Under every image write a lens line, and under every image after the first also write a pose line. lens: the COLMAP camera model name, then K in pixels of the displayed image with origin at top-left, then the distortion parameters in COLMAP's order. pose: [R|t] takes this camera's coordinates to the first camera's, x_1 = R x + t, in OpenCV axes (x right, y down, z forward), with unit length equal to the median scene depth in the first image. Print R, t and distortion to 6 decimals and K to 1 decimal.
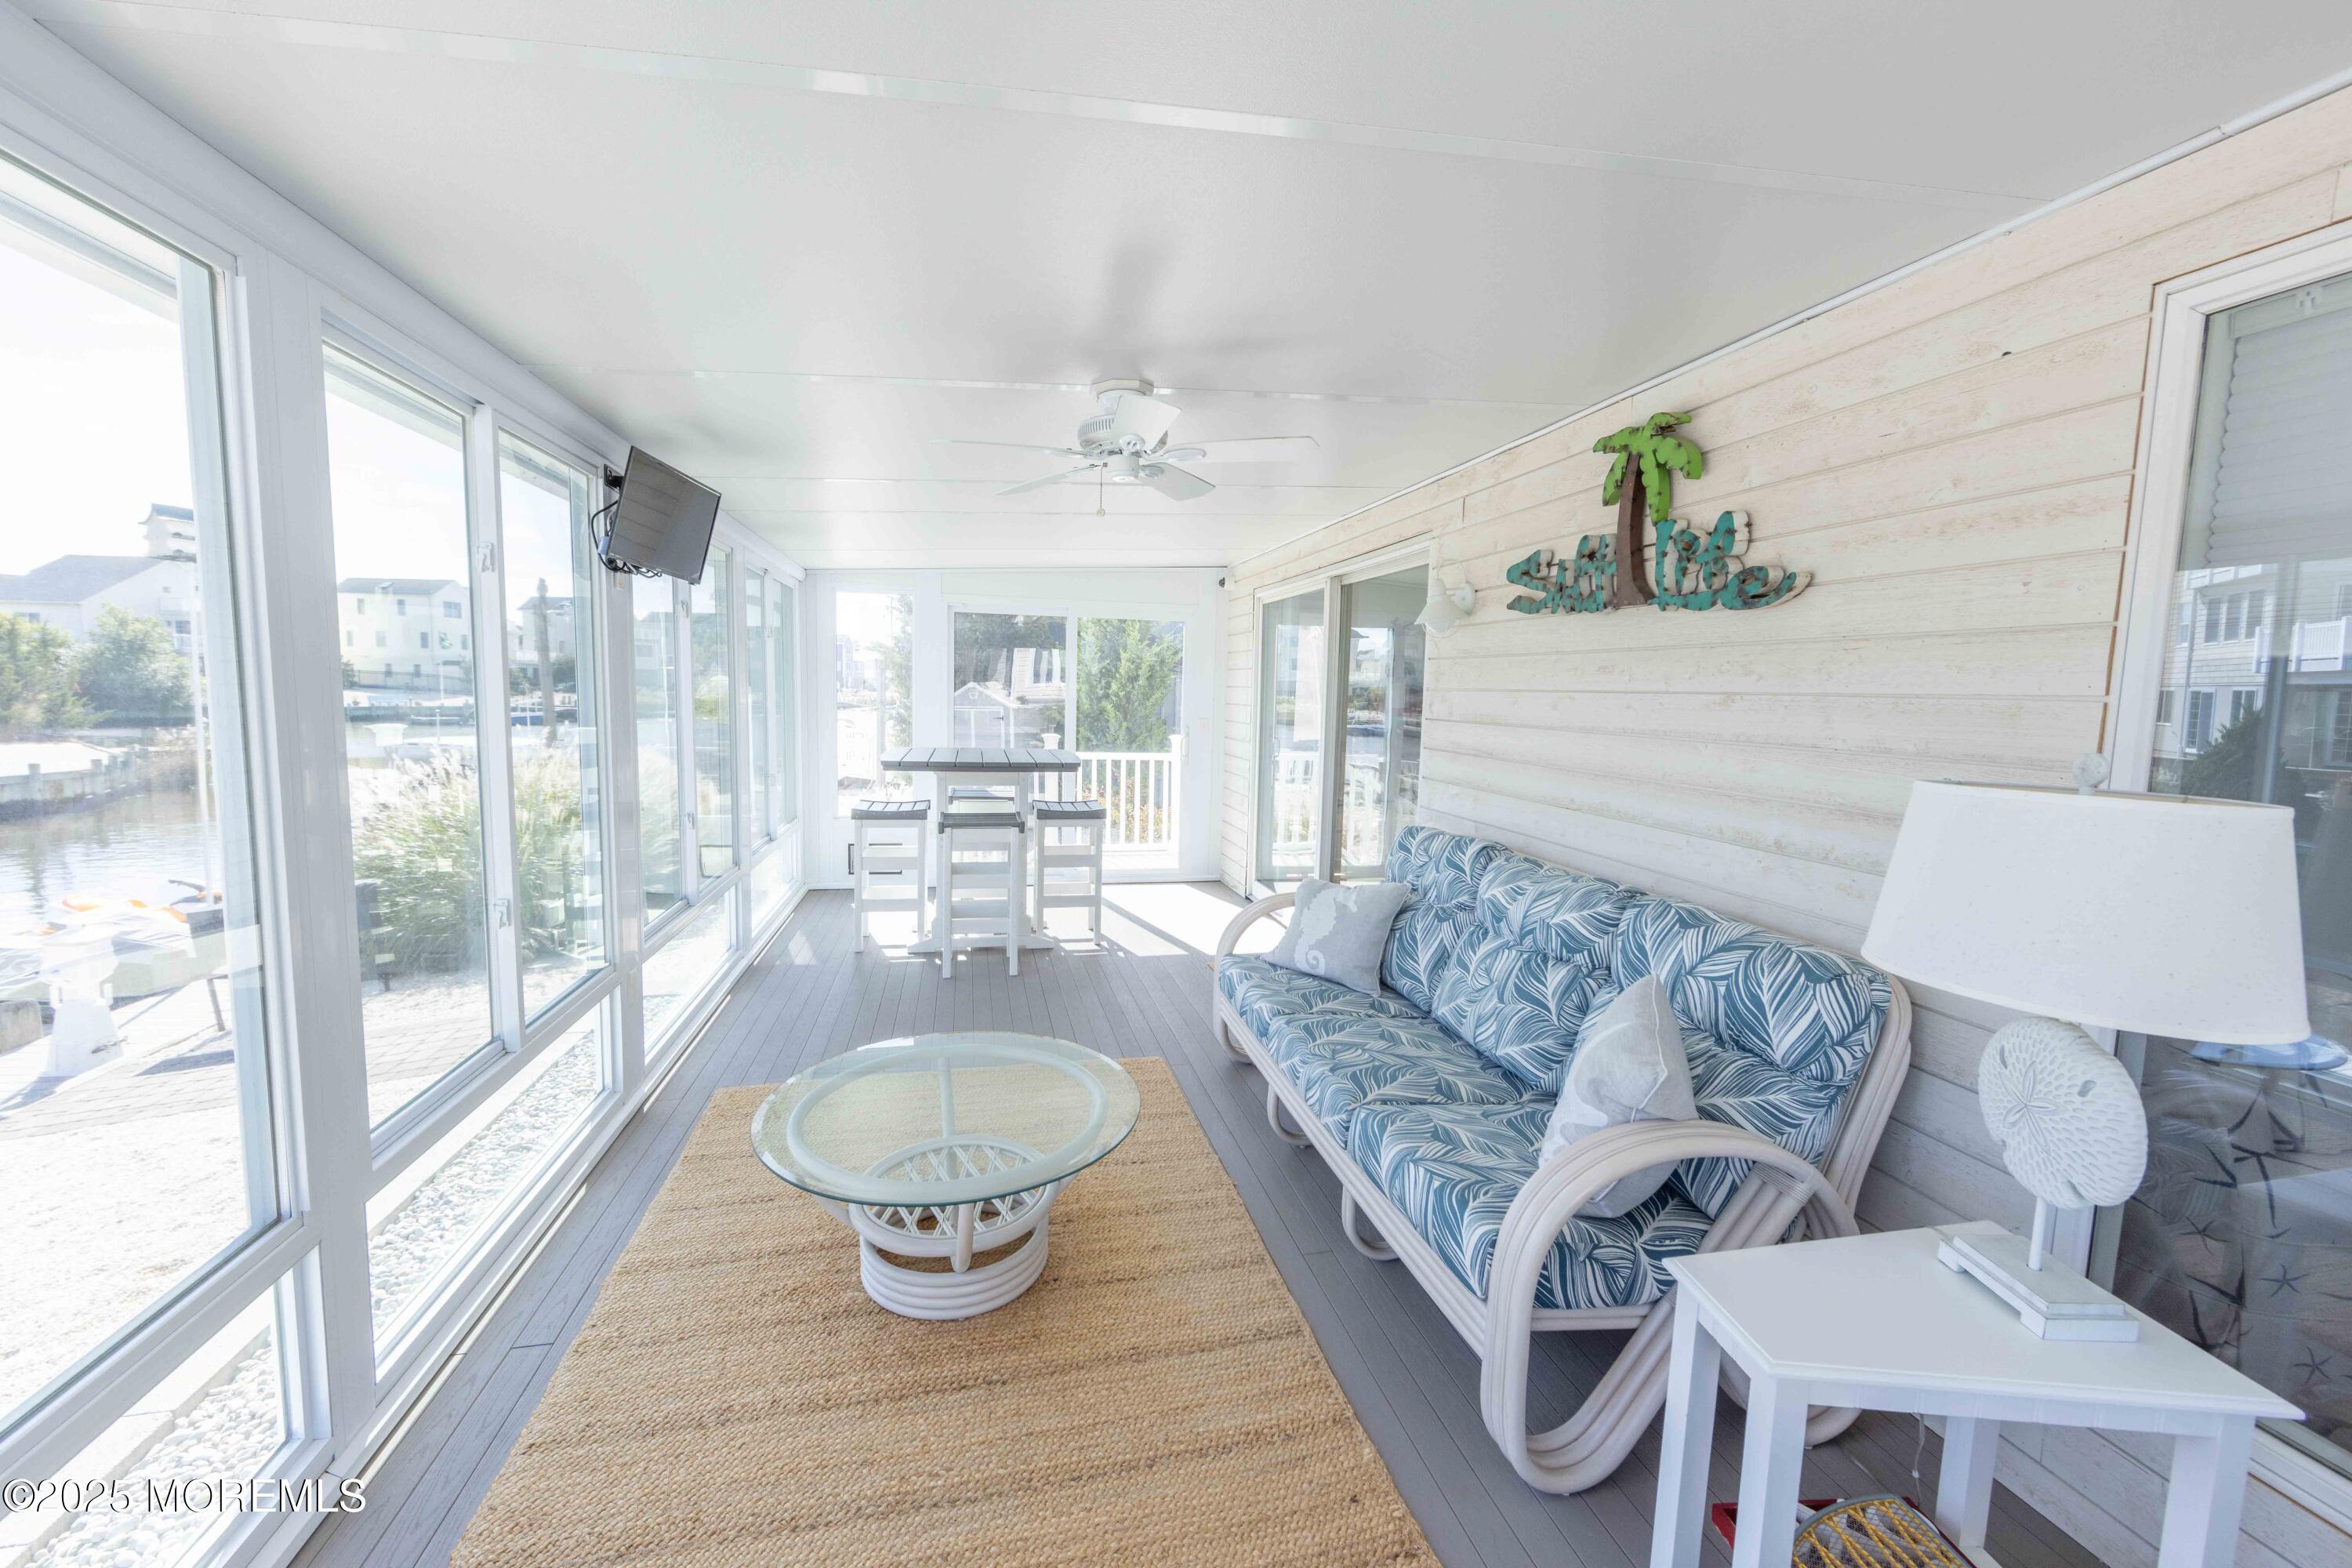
lens RADIAL K [[916.0, 0, 1195.4], [0, 916.0, 789.3], [0, 0, 1]] dist [-0.005915, 0.000148]
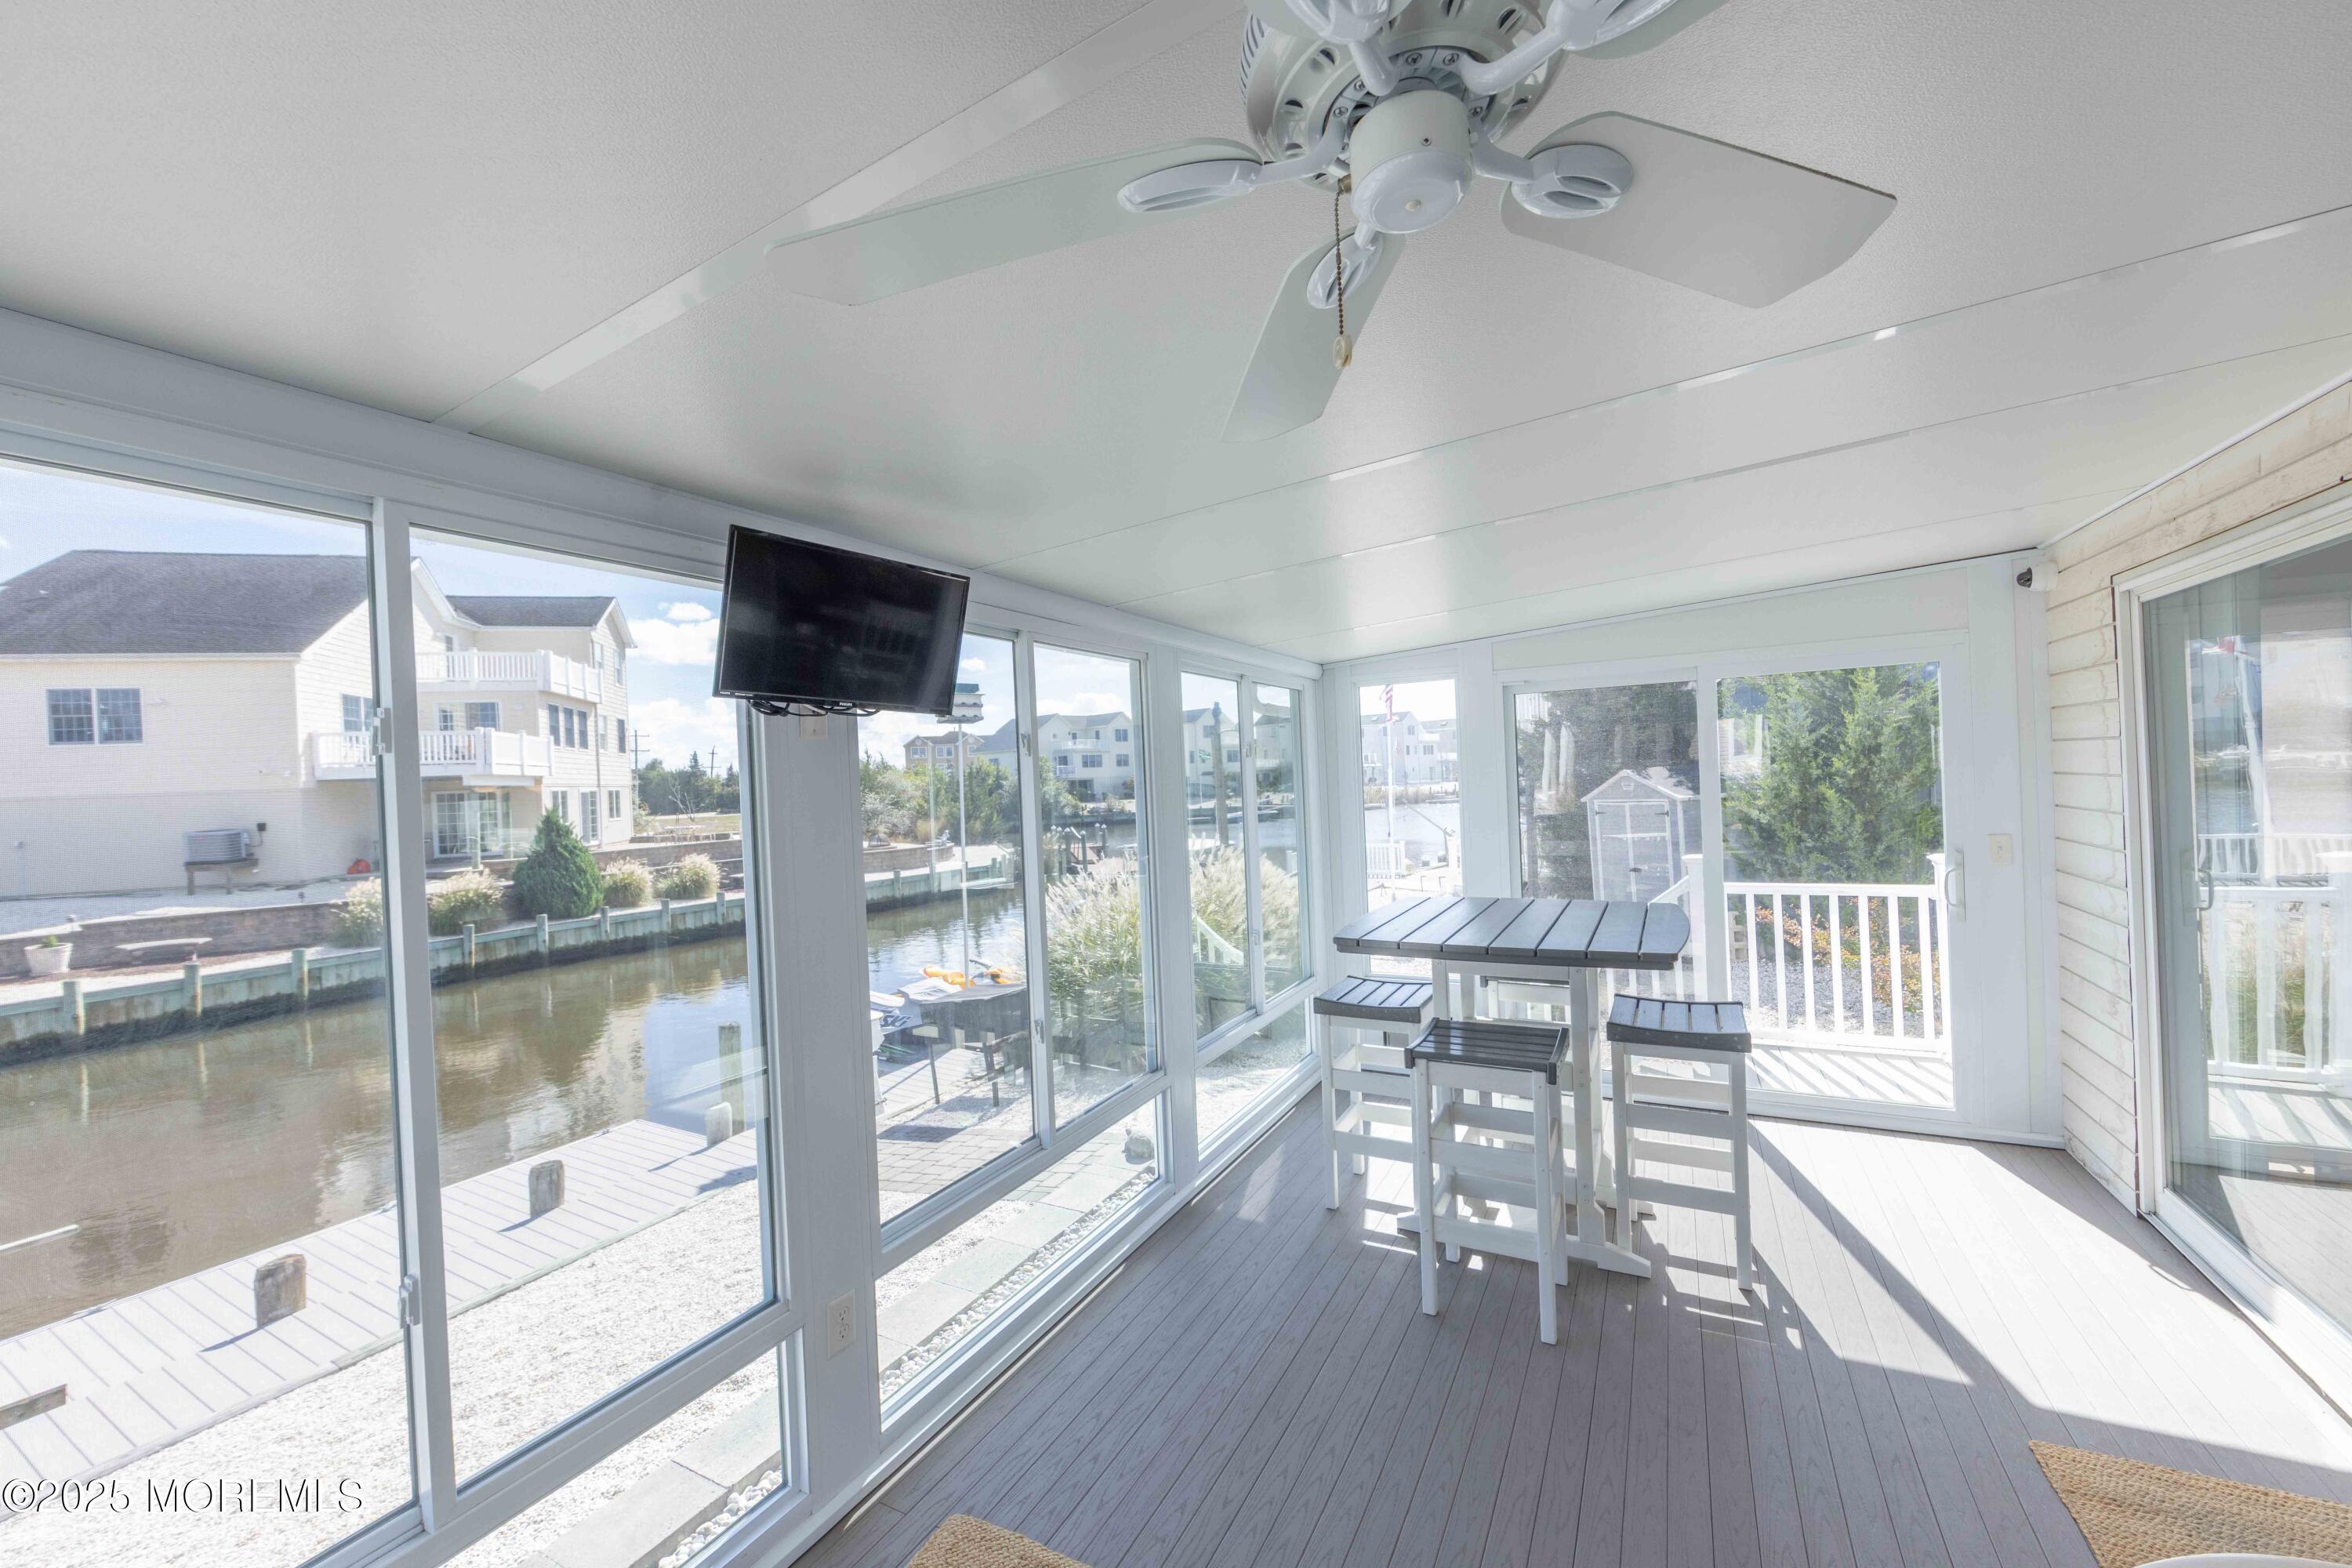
lens RADIAL K [[916.0, 0, 1176.6], [0, 916.0, 784.2], [0, 0, 1]] dist [-0.005915, 0.000148]
pose [[0.735796, -0.053761, -0.675066, 0.018035], [-0.011096, 0.995753, -0.091395, -0.056737], [0.677112, 0.074738, 0.732075, 0.311665]]
